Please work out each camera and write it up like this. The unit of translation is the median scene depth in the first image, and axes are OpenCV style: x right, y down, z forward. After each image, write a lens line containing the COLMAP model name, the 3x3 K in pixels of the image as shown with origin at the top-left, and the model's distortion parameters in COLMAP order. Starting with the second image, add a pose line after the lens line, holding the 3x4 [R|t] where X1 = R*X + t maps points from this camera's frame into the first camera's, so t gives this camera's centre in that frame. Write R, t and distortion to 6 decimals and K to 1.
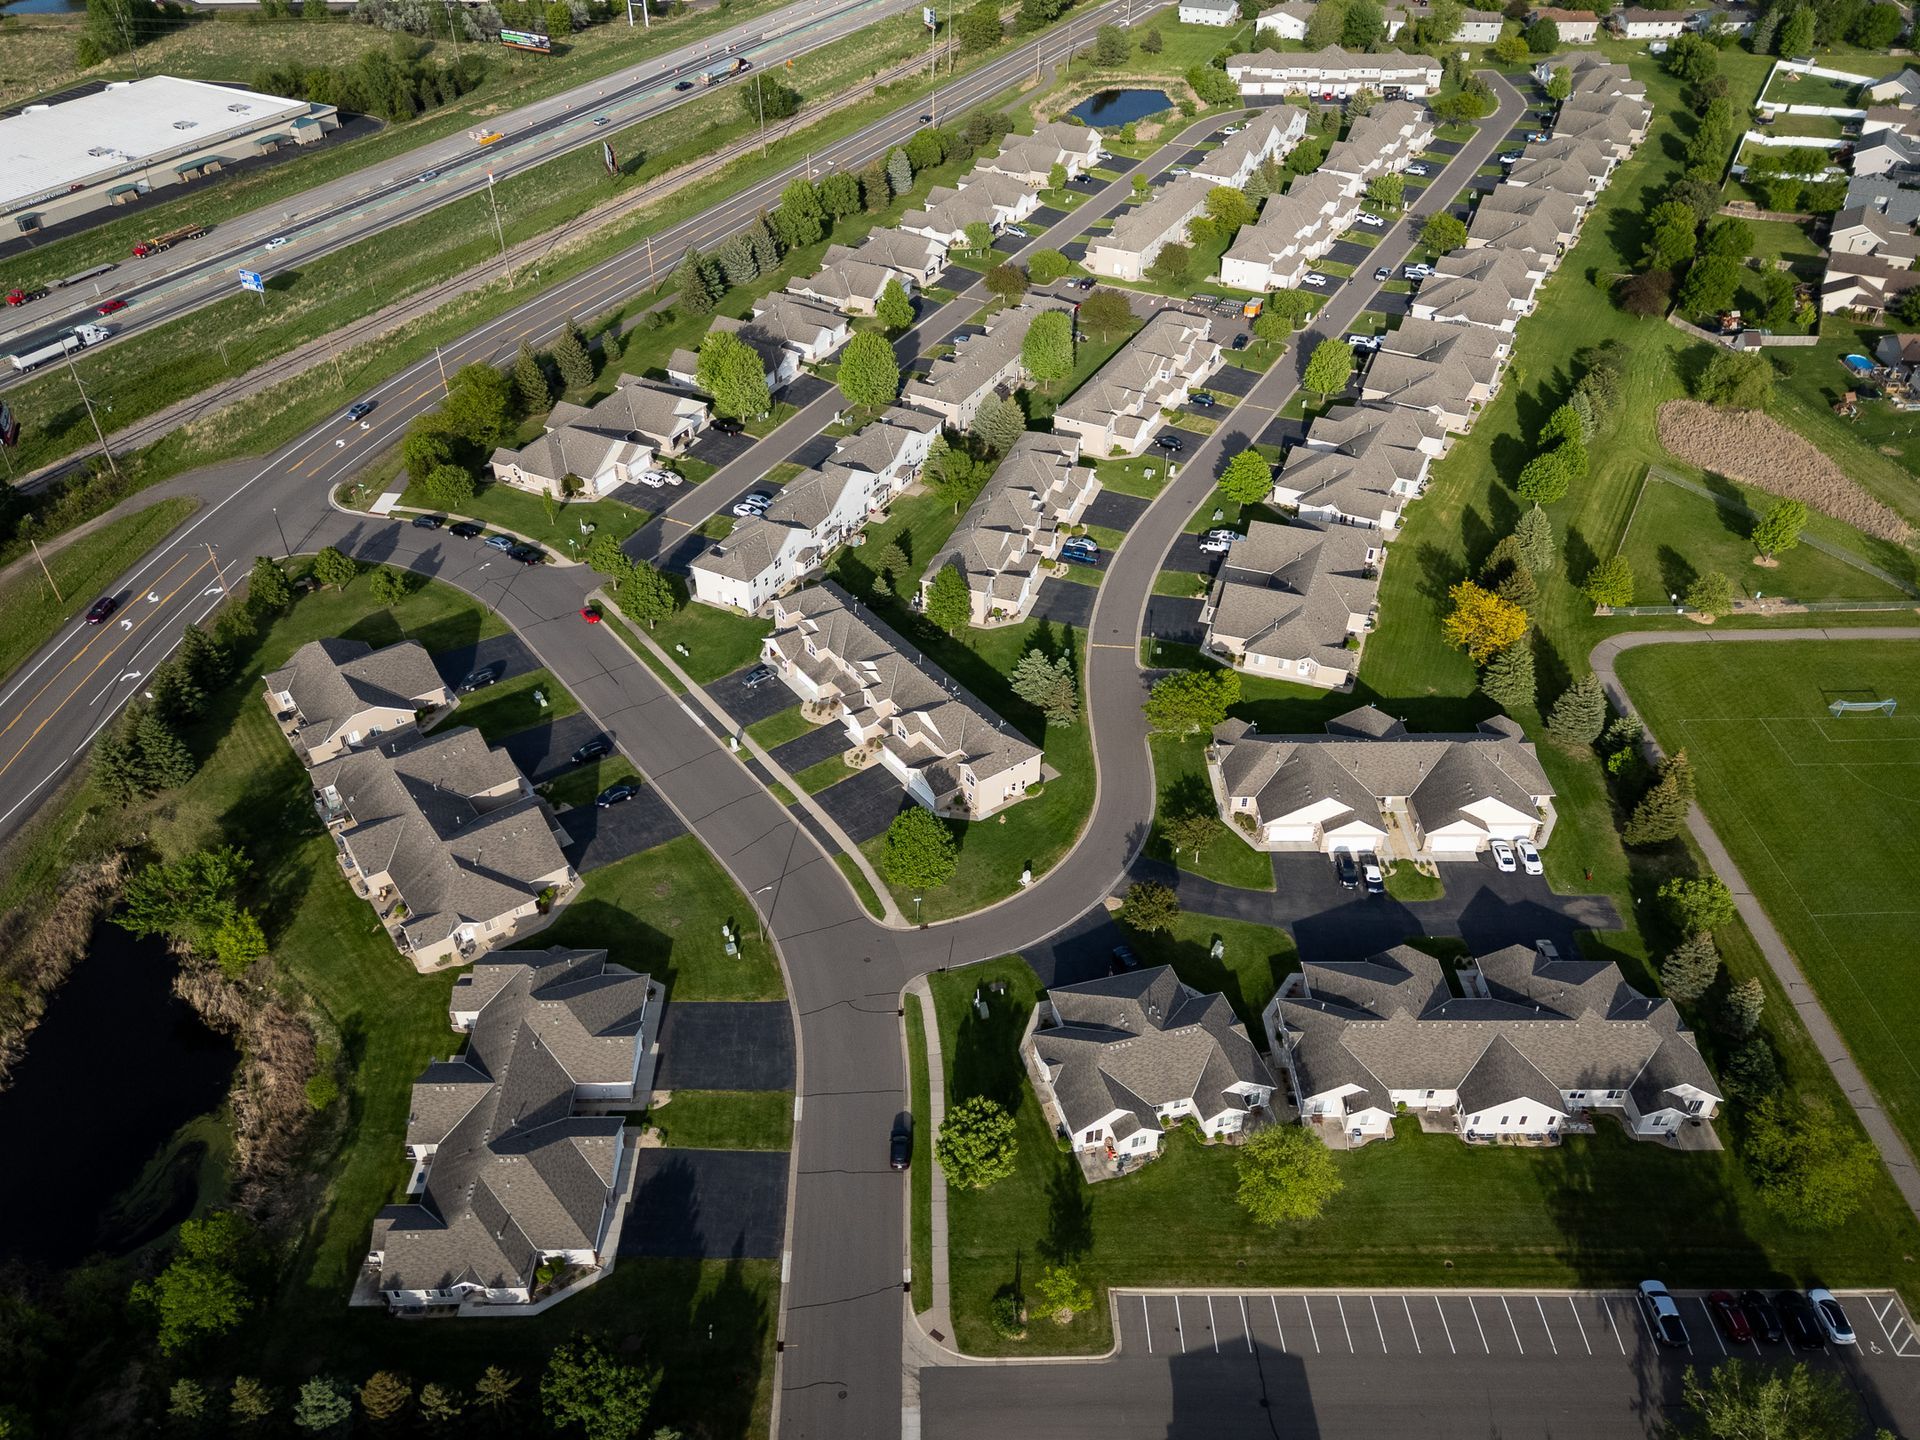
lens RADIAL K [[1372.3, 0, 959.7], [0, 1372.3, 752.8], [0, 0, 1]] dist [0.069221, -0.045428]
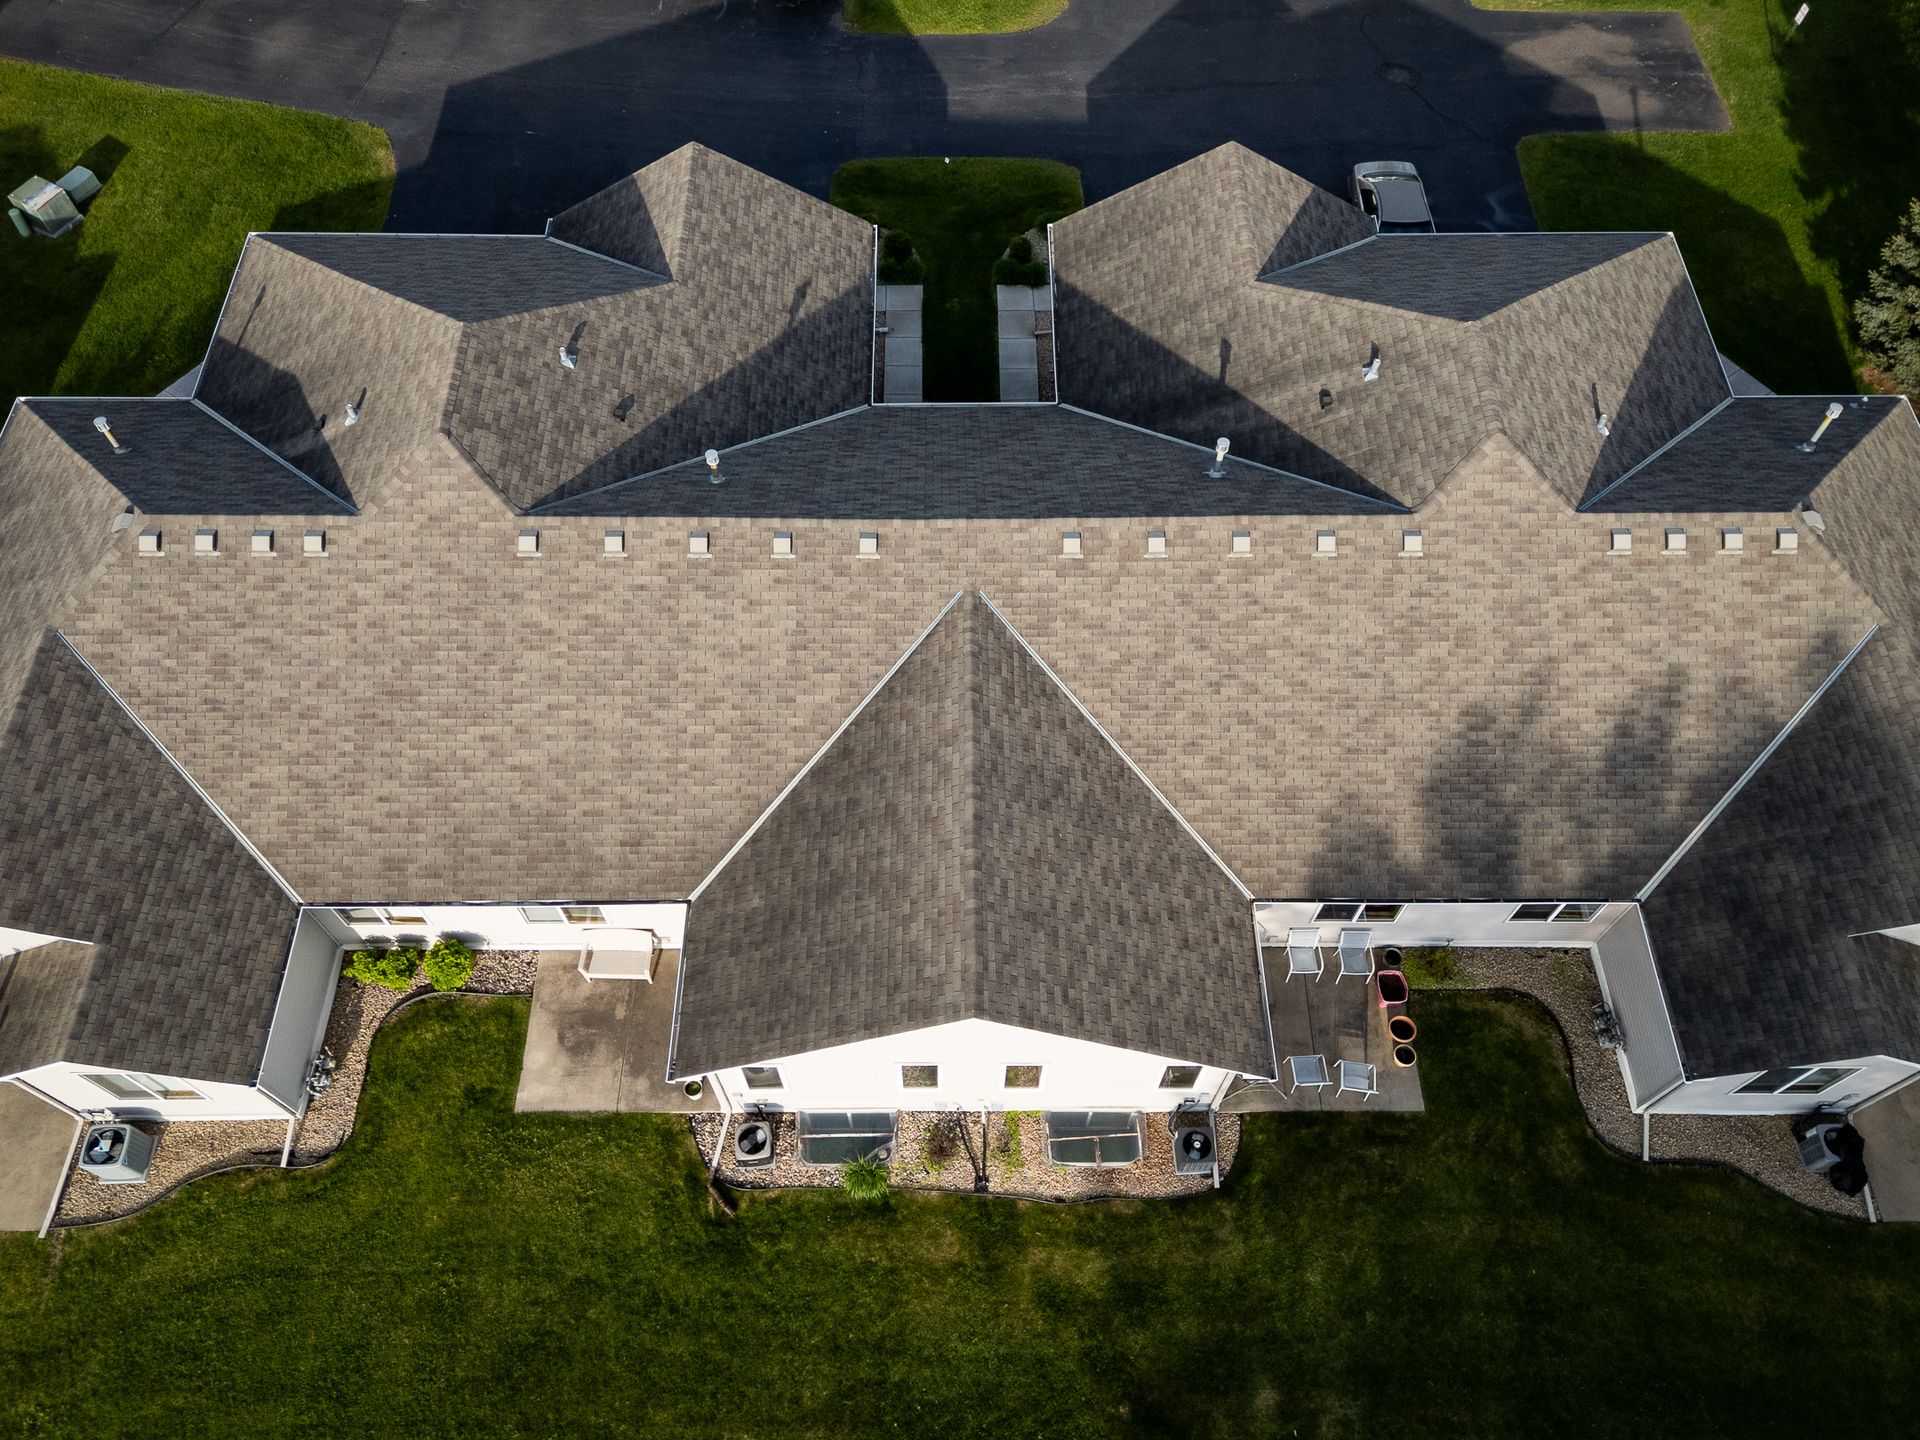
lens RADIAL K [[1426.1, 0, 947.5], [0, 1426.1, 710.3], [0, 0, 1]] dist [0.052950, -0.024165]
pose [[0.999813, 0.004704, 0.018777, 0.341868], [-0.011073, 0.934624, 0.355465, 0.135979], [-0.015877, -0.355606, 0.934501, 0.738385]]
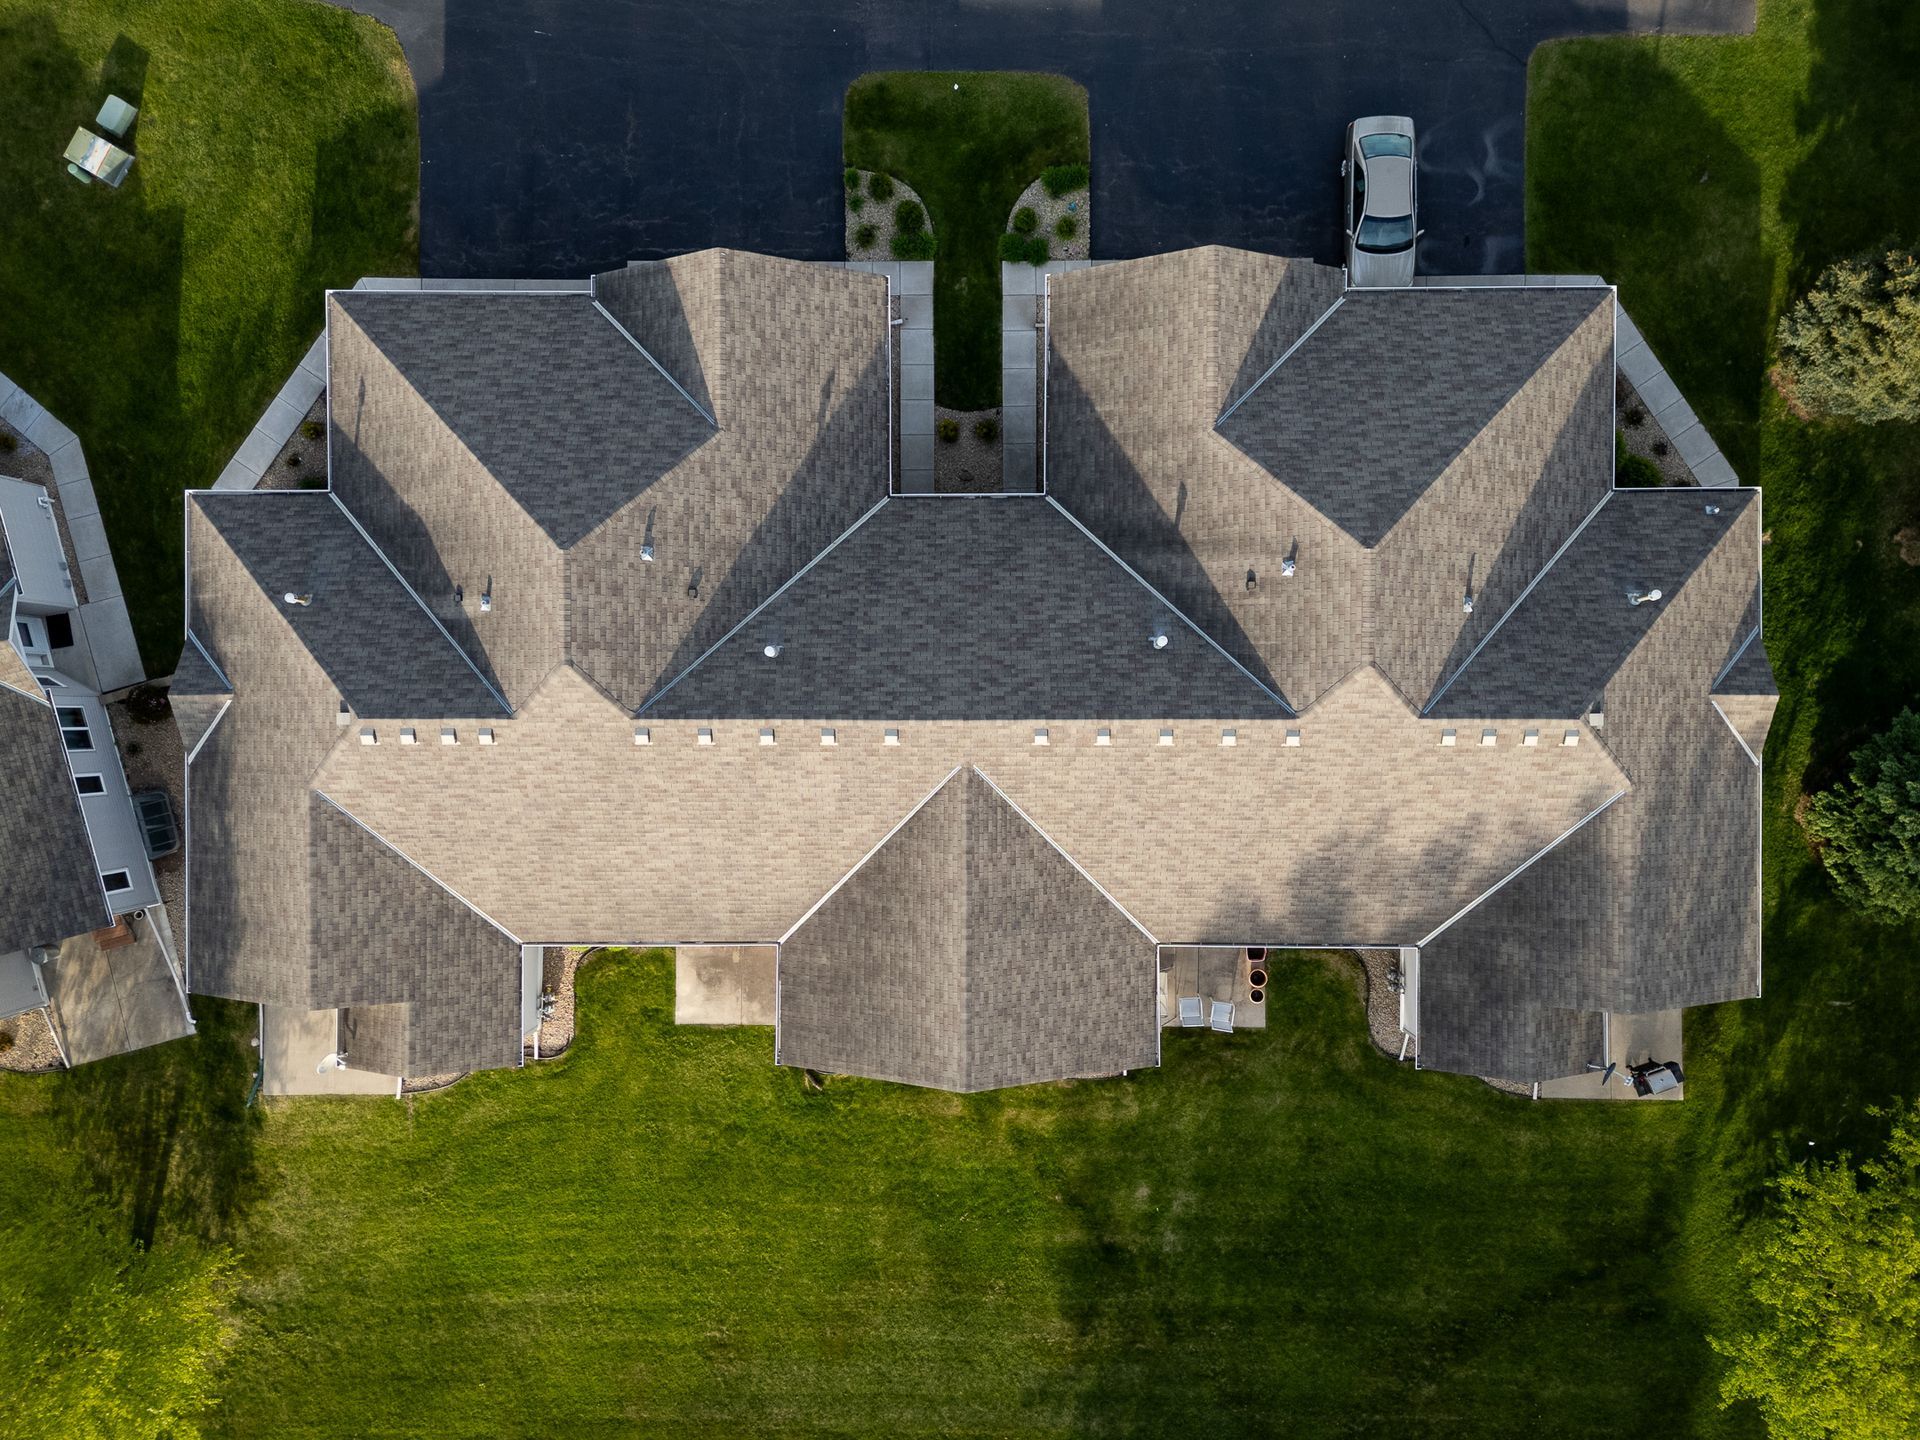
lens RADIAL K [[1372.3, 0, 959.7], [0, 1372.3, 752.8], [0, 0, 1]] dist [0.069221, -0.045428]
pose [[0.999994, -0.003272, -0.000763, 0.346538], [0.002625, 0.619309, 0.785143, 0.012186], [-0.002096, -0.785141, 0.619314, 0.763626]]
